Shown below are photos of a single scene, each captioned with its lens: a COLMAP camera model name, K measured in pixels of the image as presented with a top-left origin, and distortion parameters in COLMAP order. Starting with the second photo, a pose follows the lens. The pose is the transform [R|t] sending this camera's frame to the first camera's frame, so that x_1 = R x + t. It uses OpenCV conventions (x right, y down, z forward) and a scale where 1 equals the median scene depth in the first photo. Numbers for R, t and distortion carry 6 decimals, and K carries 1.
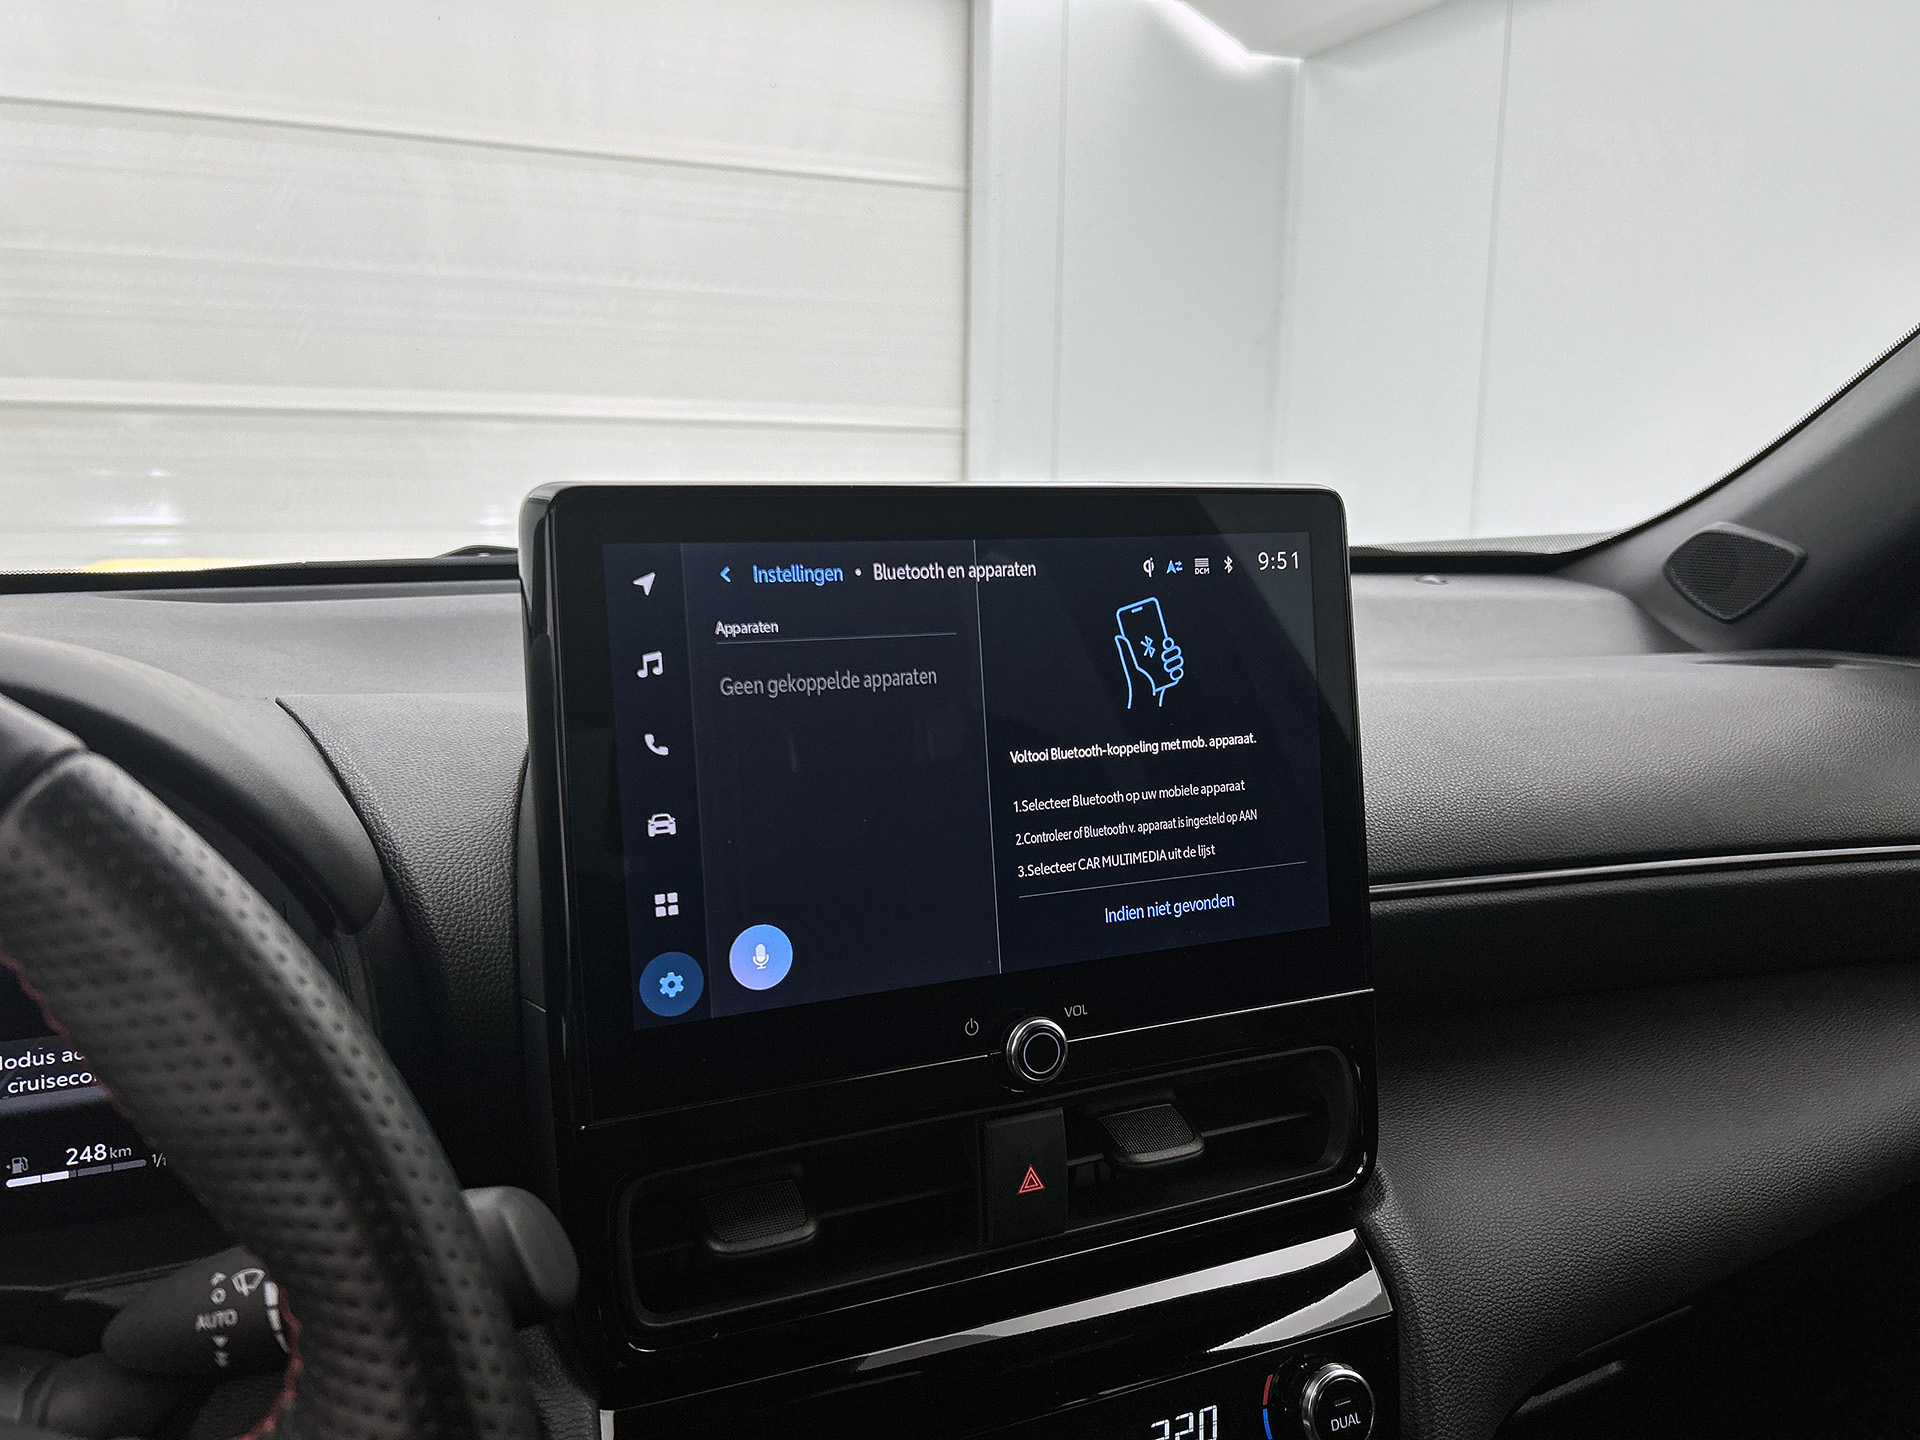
lens RADIAL K [[1490.6, 0, 968.8], [0, 1490.6, 712.6], [0, 0, 1]] dist [0.054992, -0.078711]
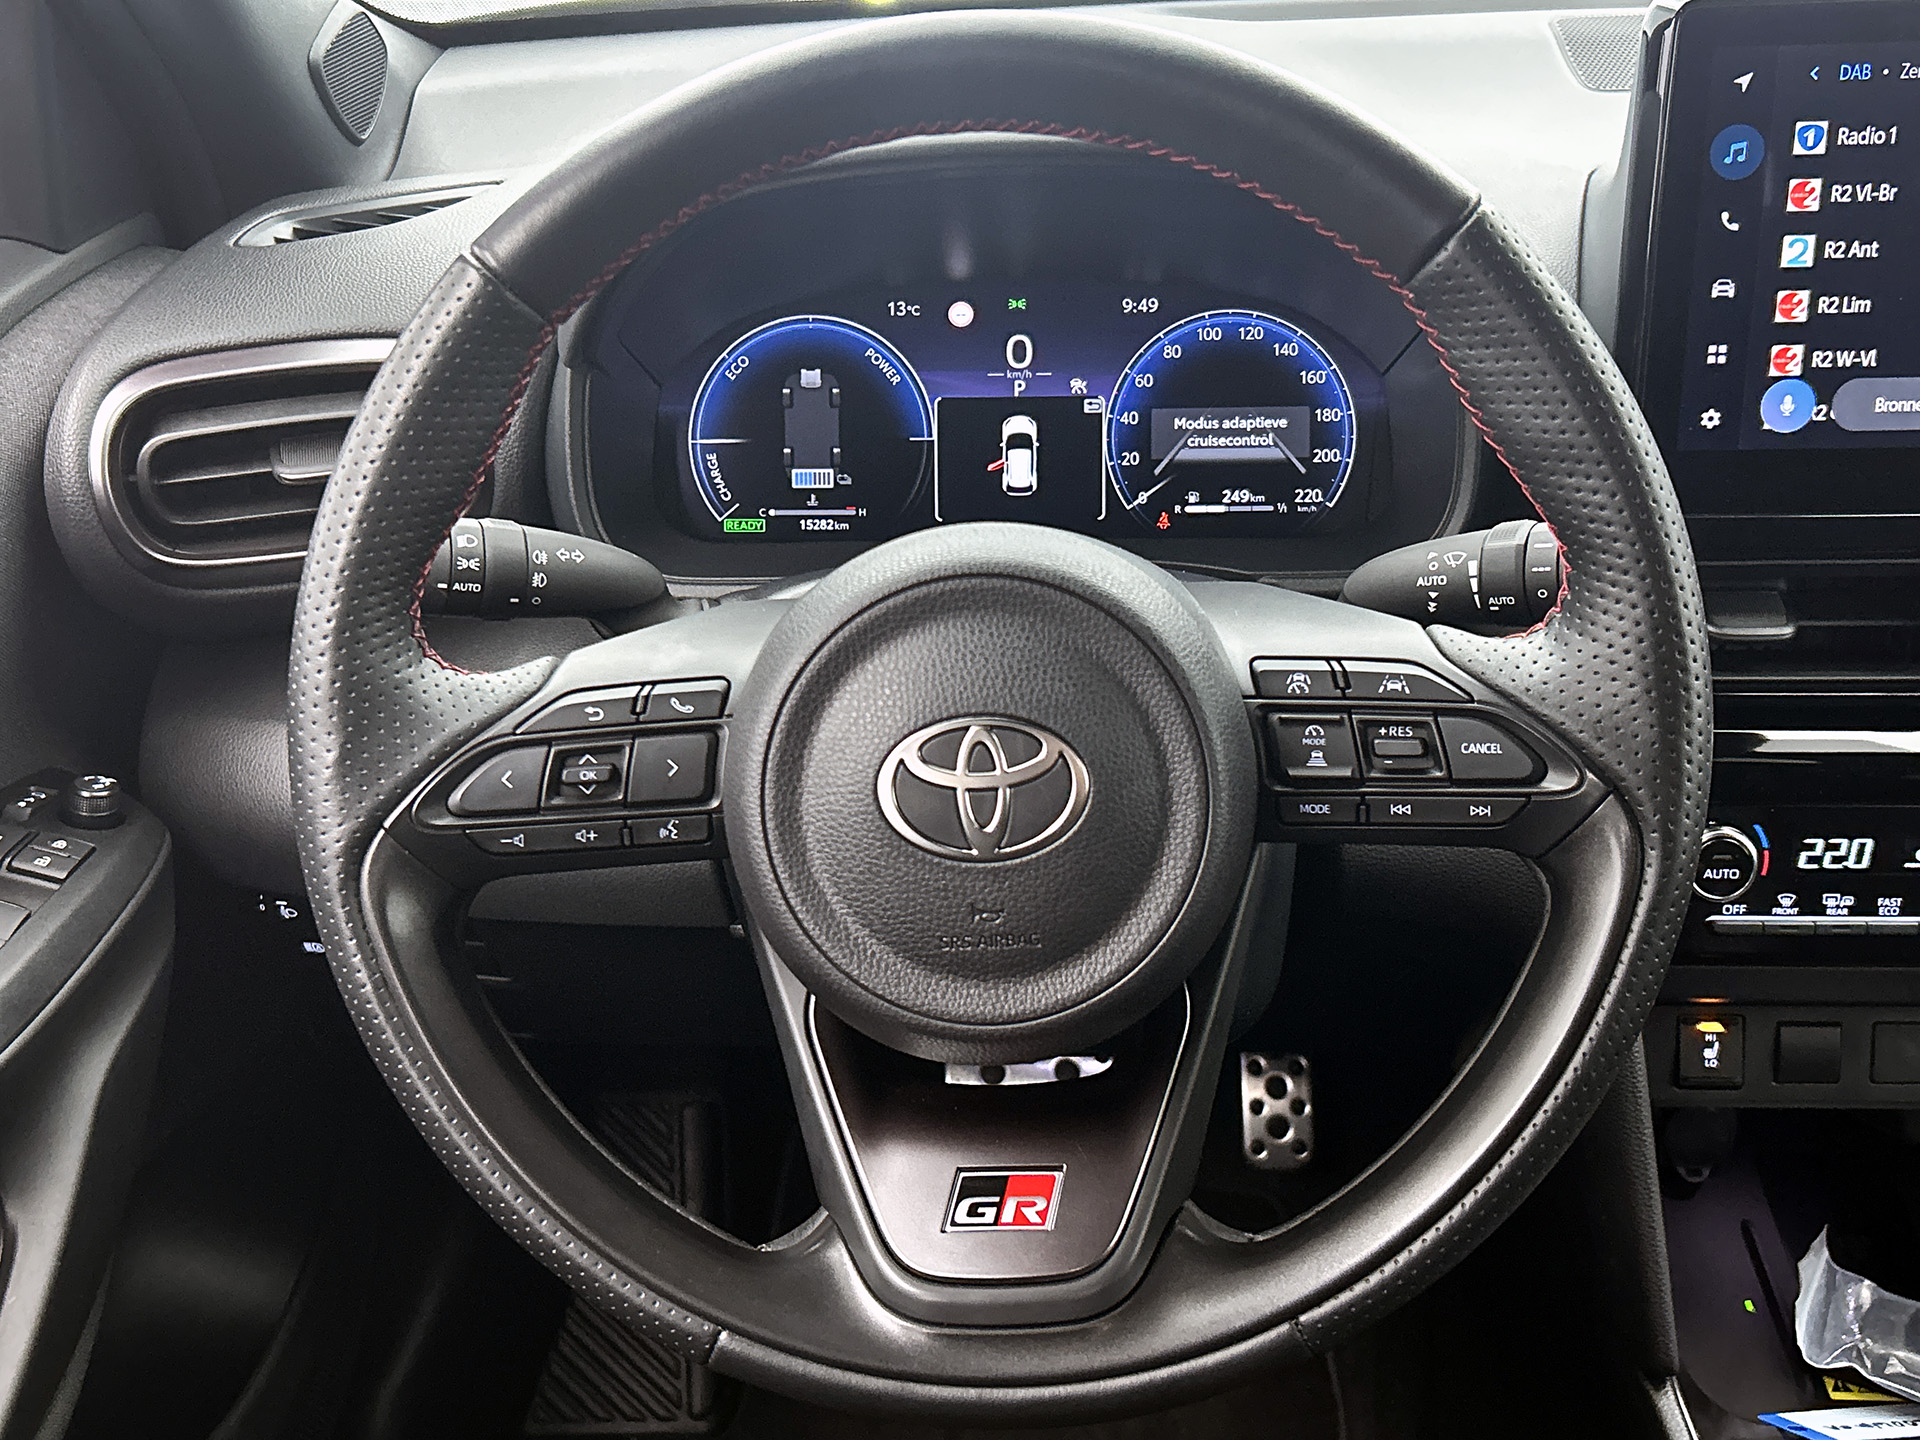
lens RADIAL K [[1990.1, 0, 960.6], [0, 1990.1, 740.4], [0, 0, 1]] dist [0.137900, -0.319356]
pose [[0.895640, 0.179703, -0.406862, -0.023184], [-0.043211, 0.945575, 0.322521, -0.075633], [0.442676, -0.271282, 0.854660, -0.736169]]
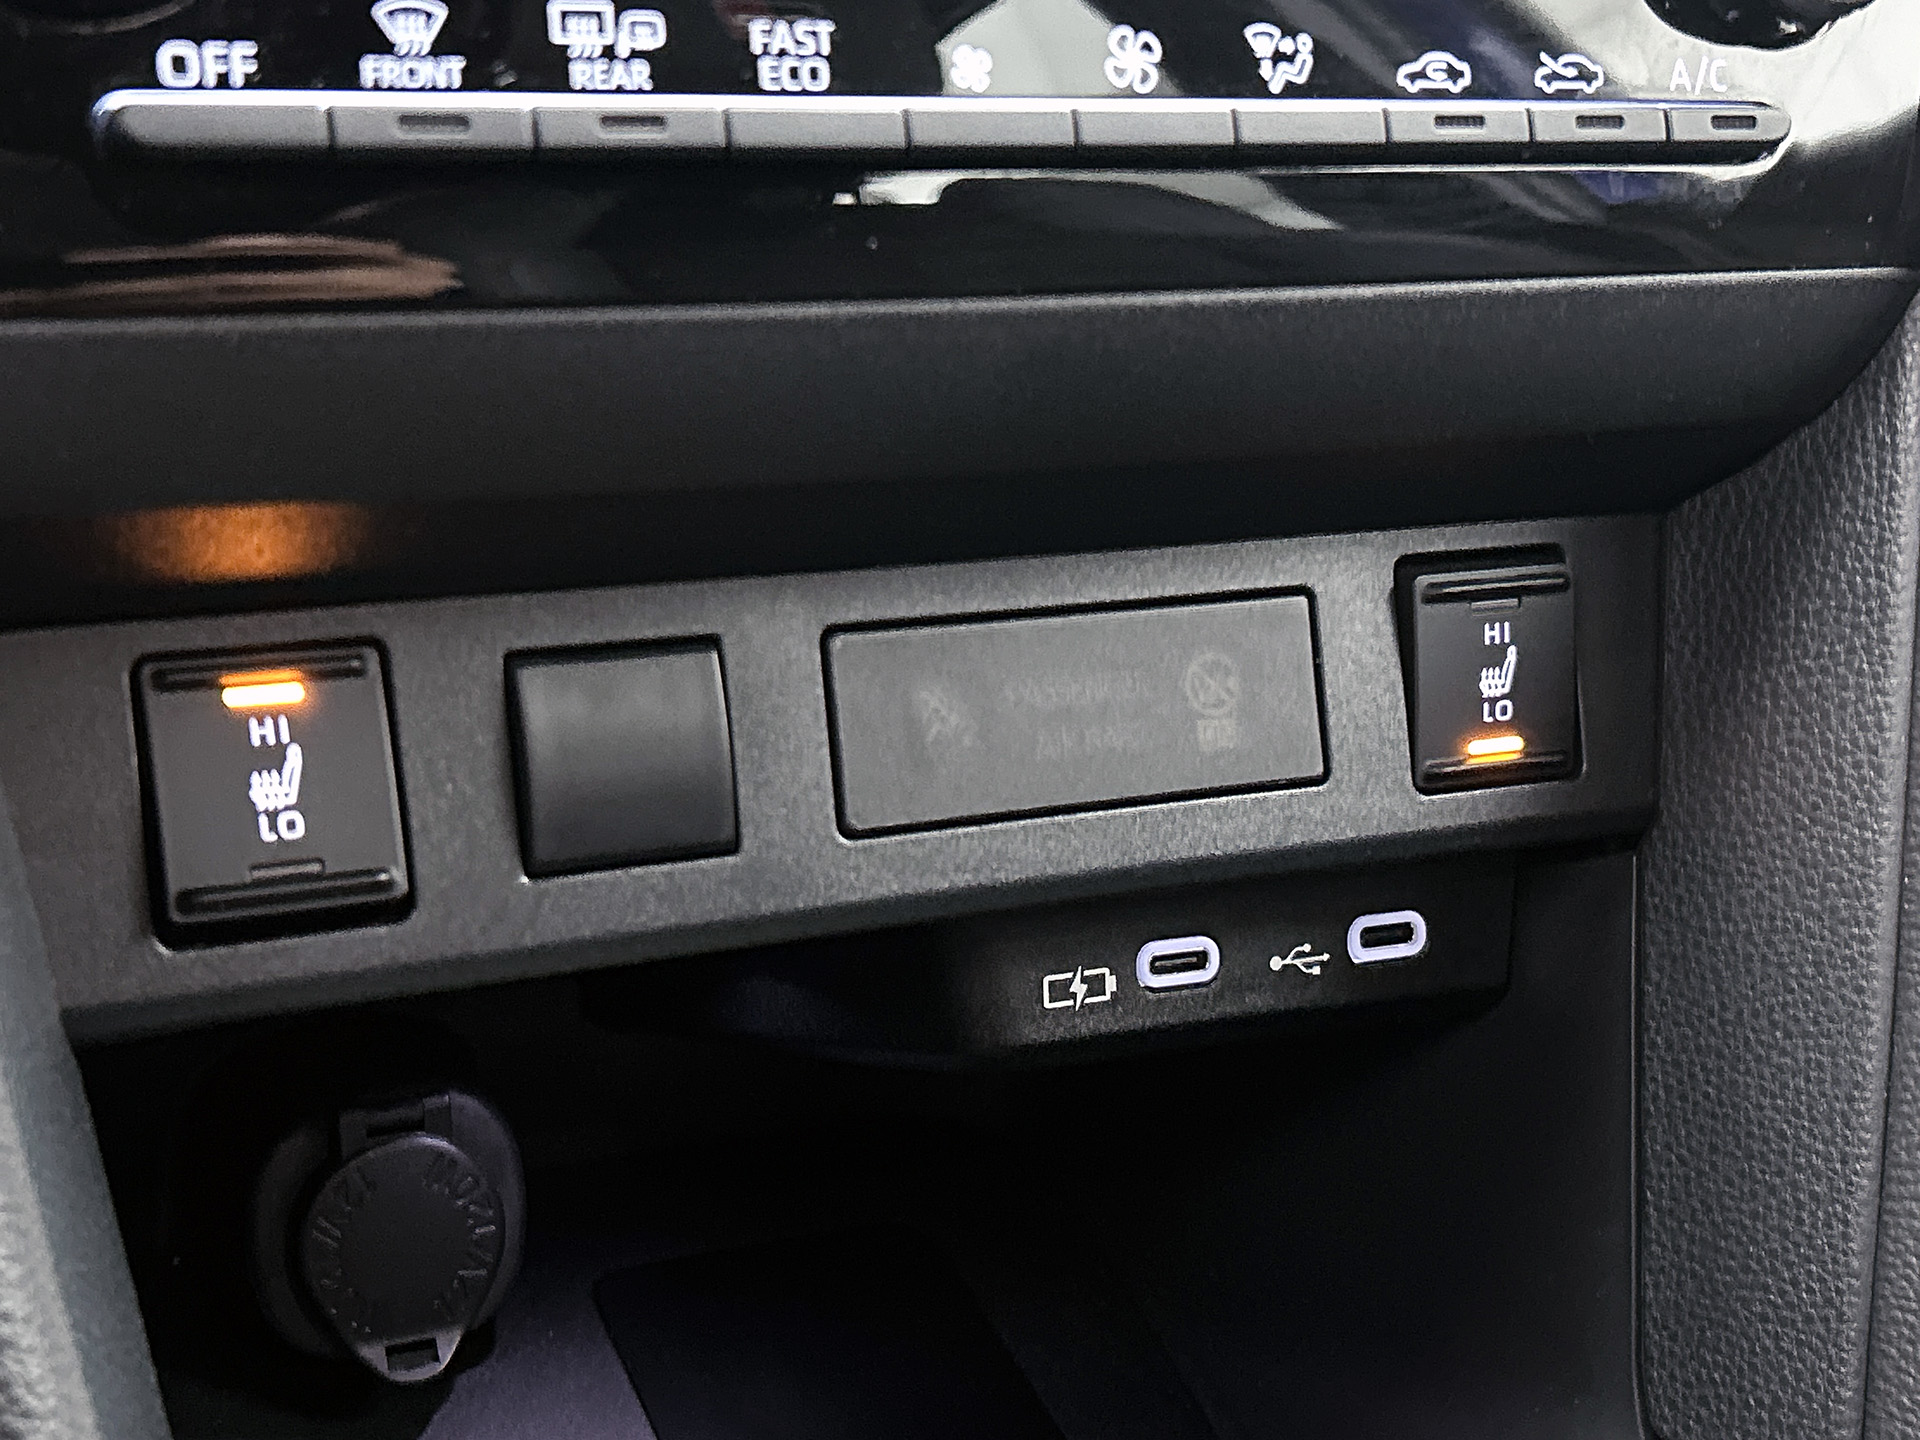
lens RADIAL K [[2670.4, 0, 955.7], [0, 2670.4, 758.6], [0, 0, 1]] dist [0.178323, -0.687470]
pose [[0.998898, 0.037480, 0.028257, 0.033072], [-0.042258, 0.980129, 0.193806, 0.577342], [-0.020432, -0.194786, 0.980633, 0.356652]]
